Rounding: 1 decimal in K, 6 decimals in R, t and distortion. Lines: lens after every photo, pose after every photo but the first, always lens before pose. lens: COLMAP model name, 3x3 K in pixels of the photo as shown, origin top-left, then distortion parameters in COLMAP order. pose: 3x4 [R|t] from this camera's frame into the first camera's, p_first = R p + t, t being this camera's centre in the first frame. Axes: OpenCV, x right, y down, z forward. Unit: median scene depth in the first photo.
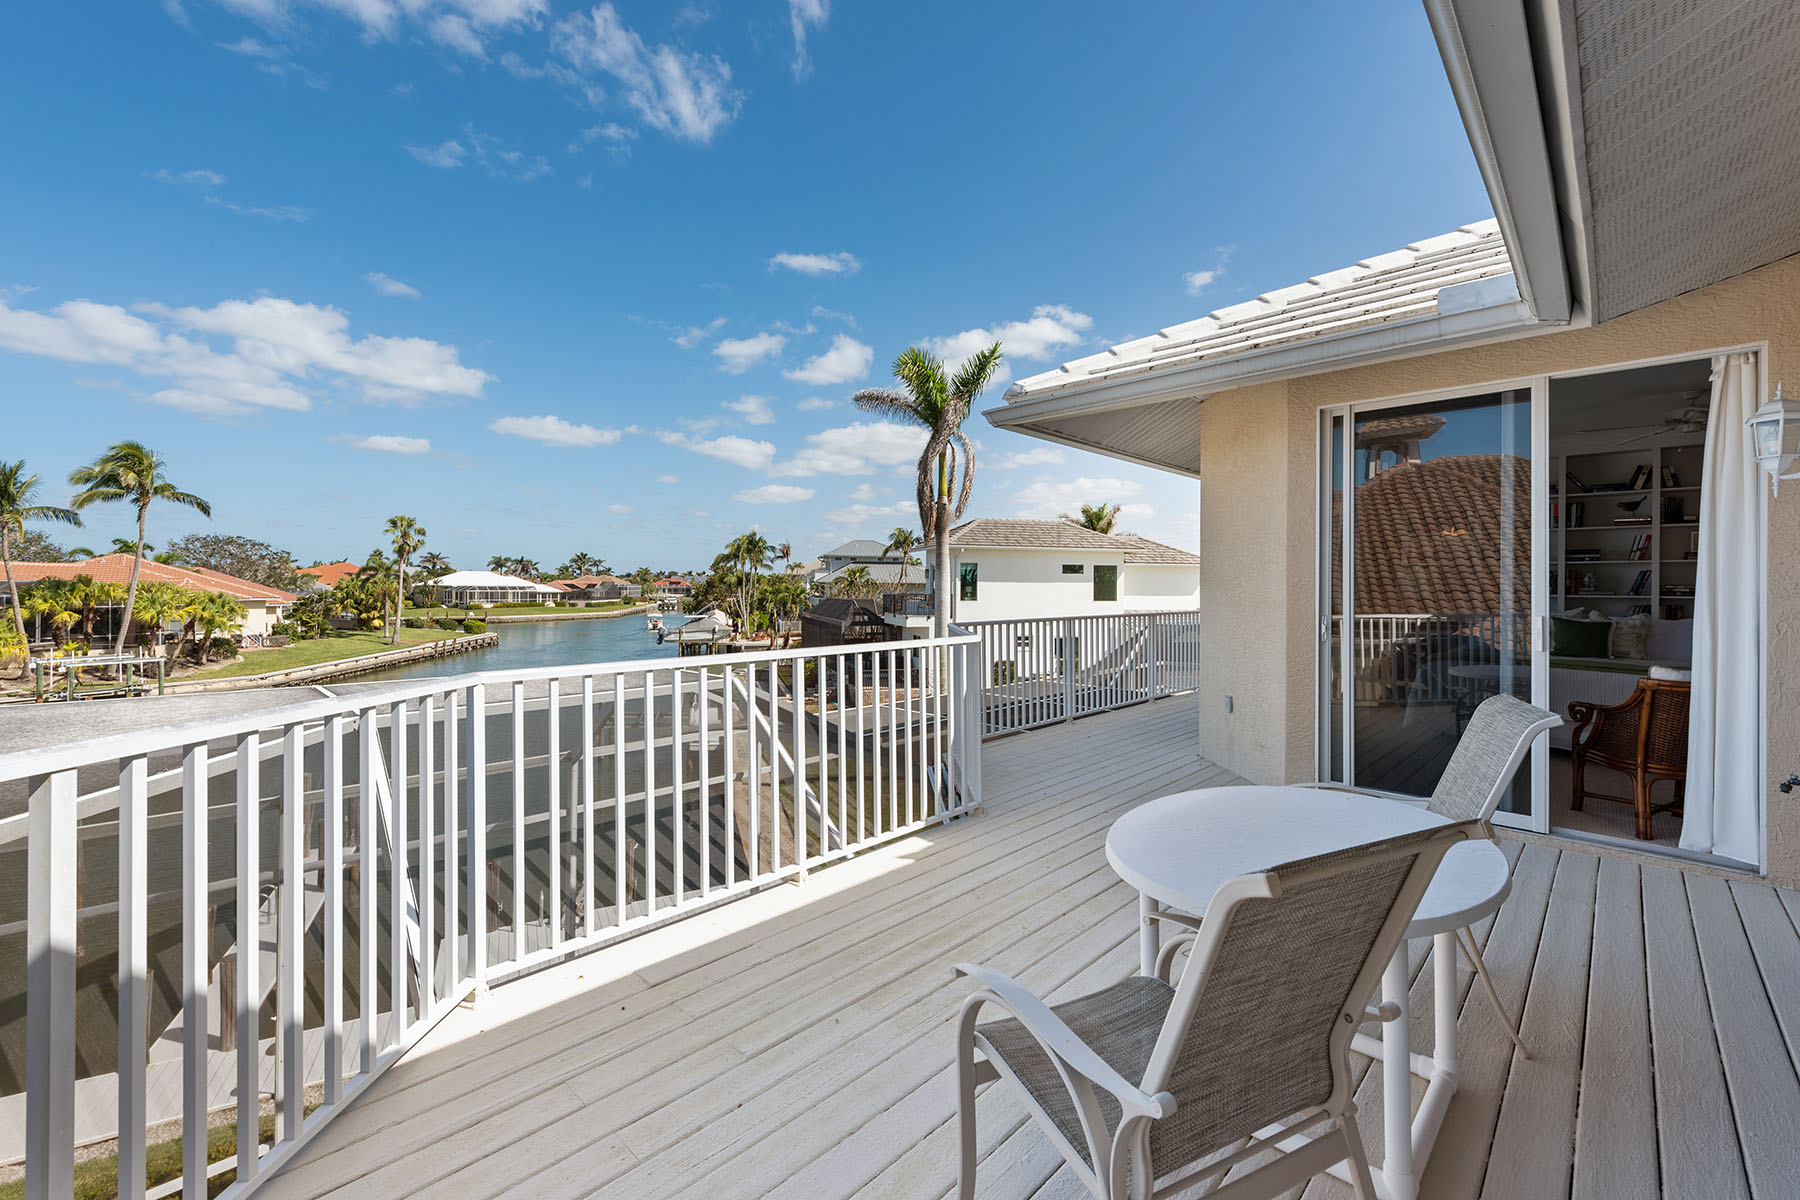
lens RADIAL K [[734.2, 0, 899.8], [0, 734.2, 586.8], [0, 0, 1]] dist [0.001724, -0.001269]
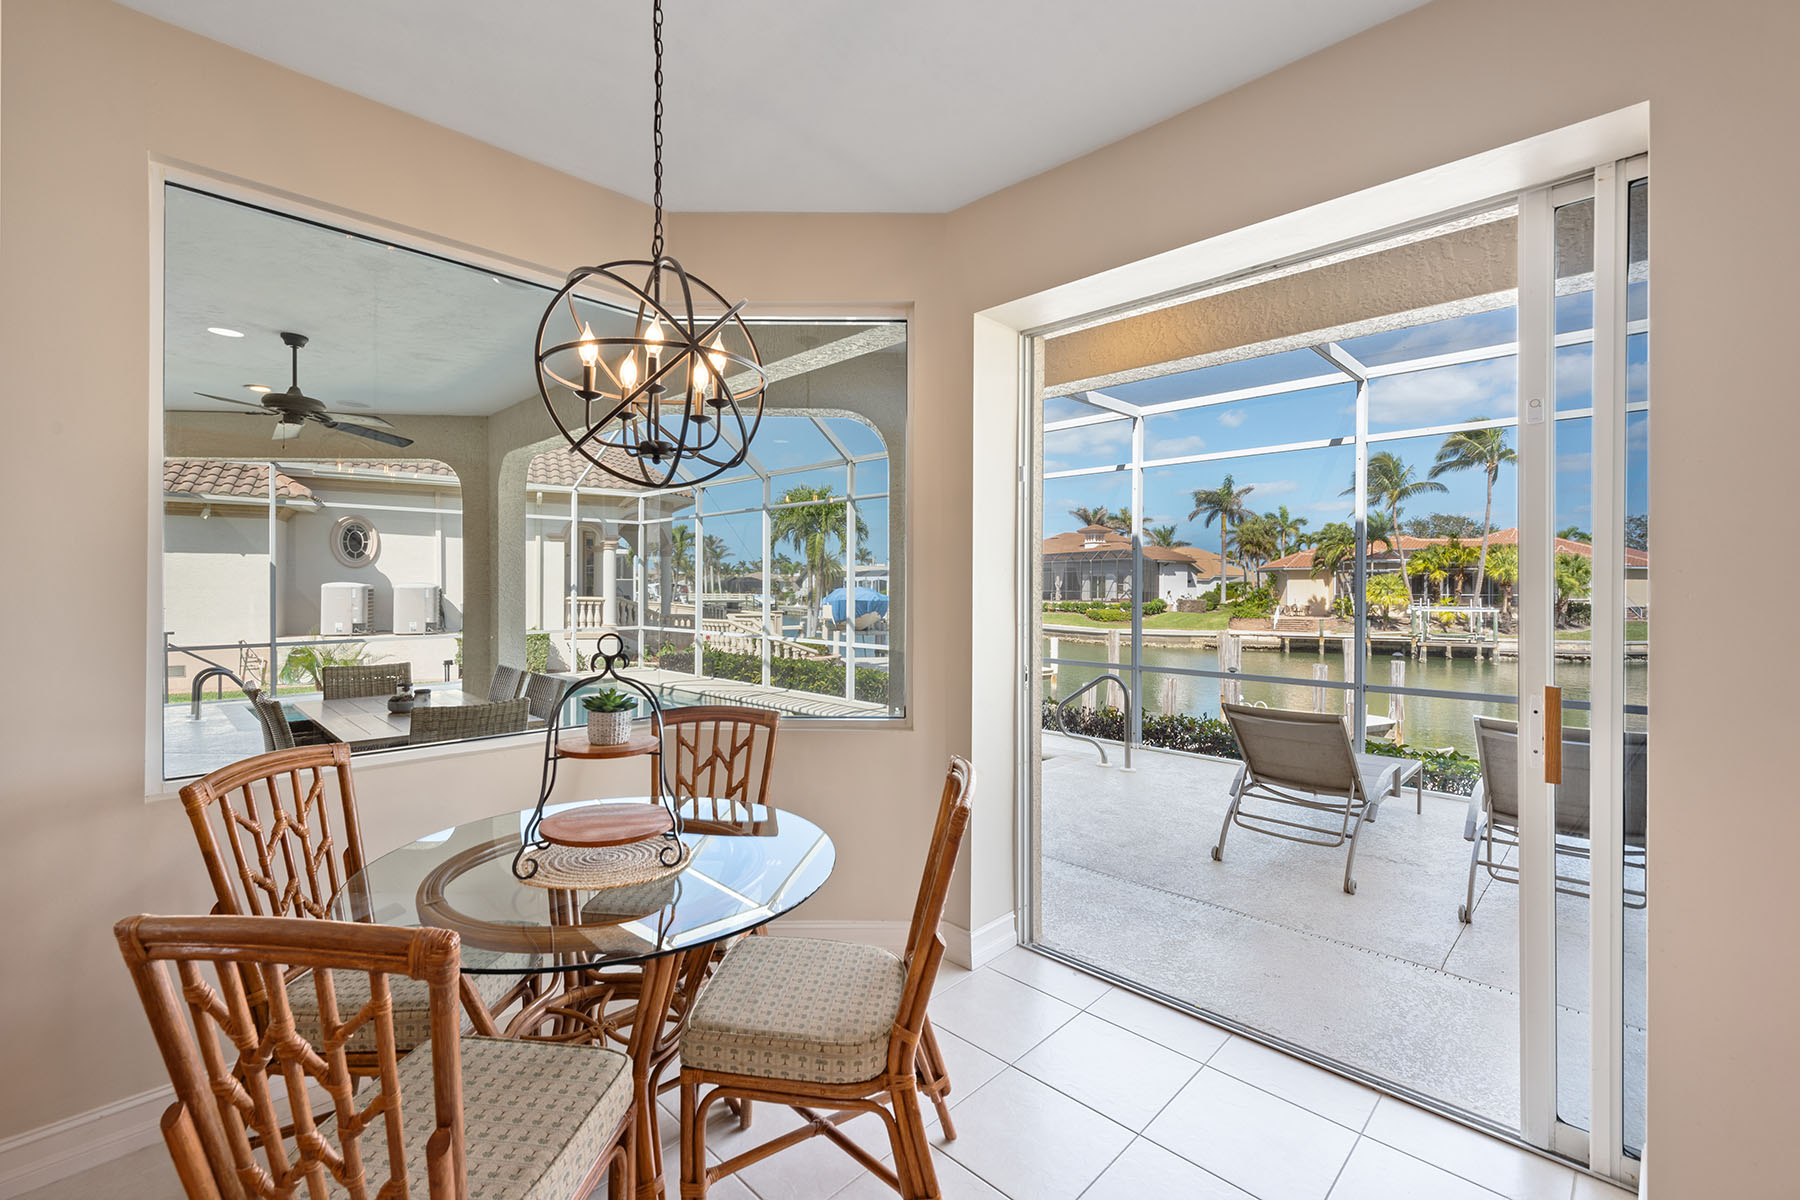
lens RADIAL K [[781.9, 0, 895.8], [0, 781.9, 587.9], [0, 0, 1]] dist [0.001258, -0.003155]
pose [[-0.015287, -0.010470, -0.999828, 0.075514], [-0.003861, 0.999938, -0.010412, 0.041947], [0.999876, 0.003701, -0.015327, 0.076080]]
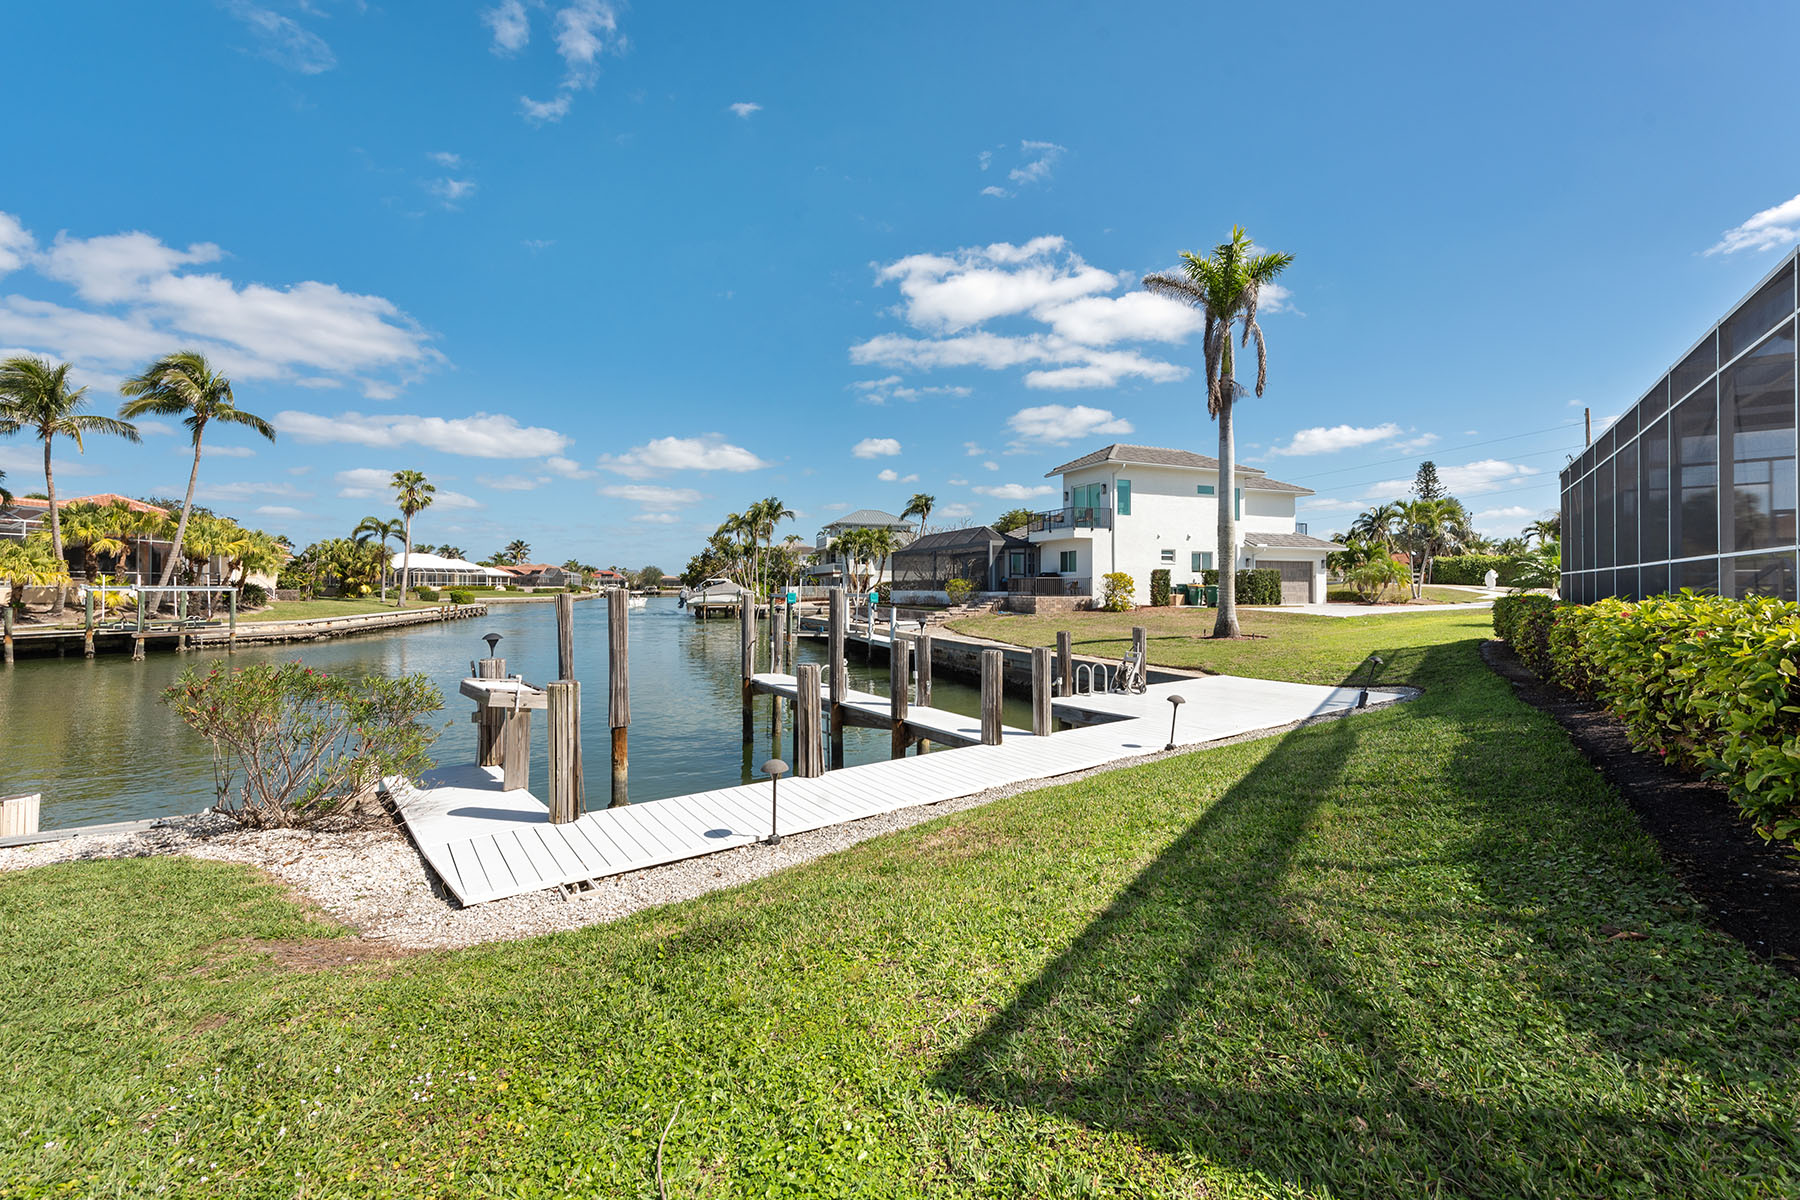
lens RADIAL K [[719.4, 0, 902.3], [0, 719.4, 584.0], [0, 0, 1]] dist [0.004222, -0.000984]
pose [[0.991323, -0.006428, 0.131295, -0.157704], [0.007226, 0.999958, -0.005606, 0.053369], [-0.131253, 0.006506, 0.991328, 0.004155]]
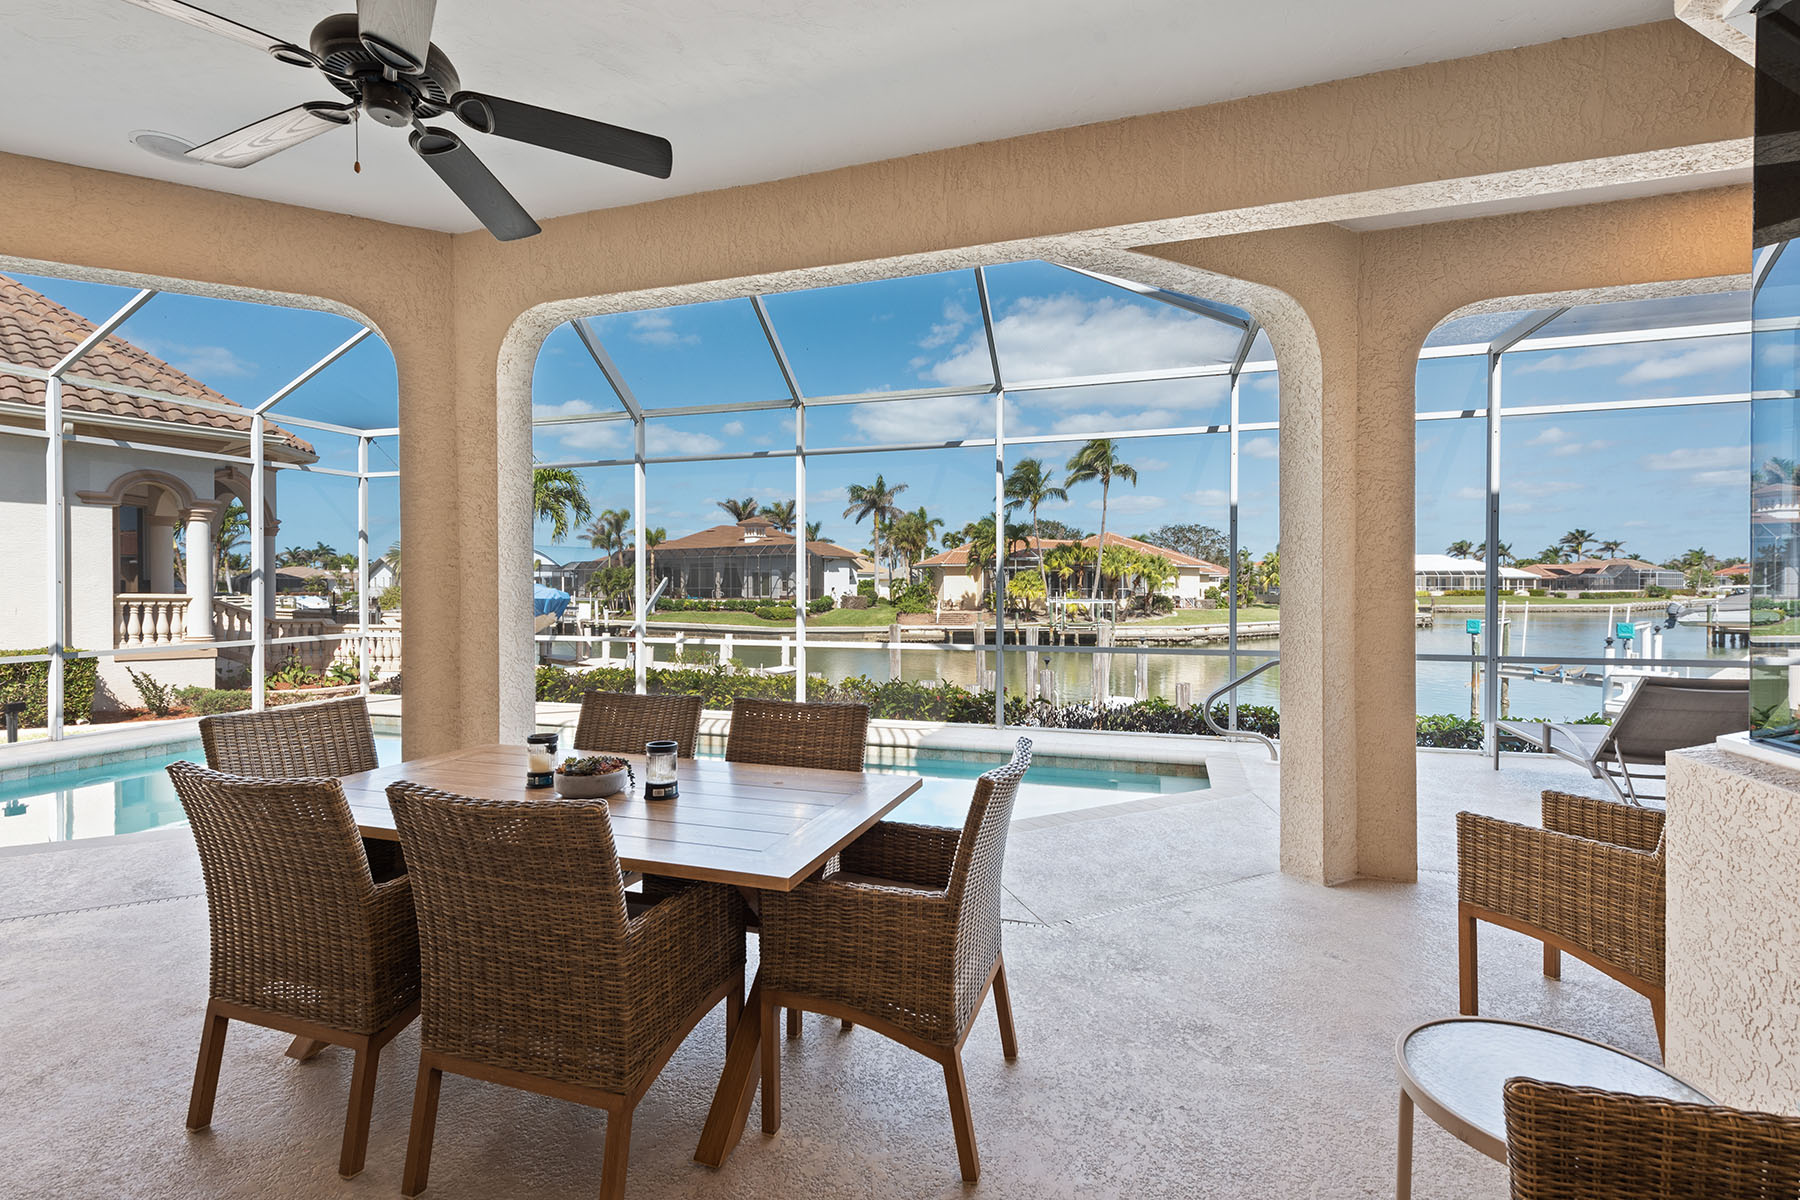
lens RADIAL K [[817.9, 0, 895.7], [0, 817.9, 592.9], [0, 0, 1]] dist [0.011831, -0.002603]
pose [[0.436000, -0.004790, -0.899934, 0.043889], [0.005606, 0.999981, -0.002607, 0.043935], [0.899929, -0.003908, 0.436018, 0.031726]]
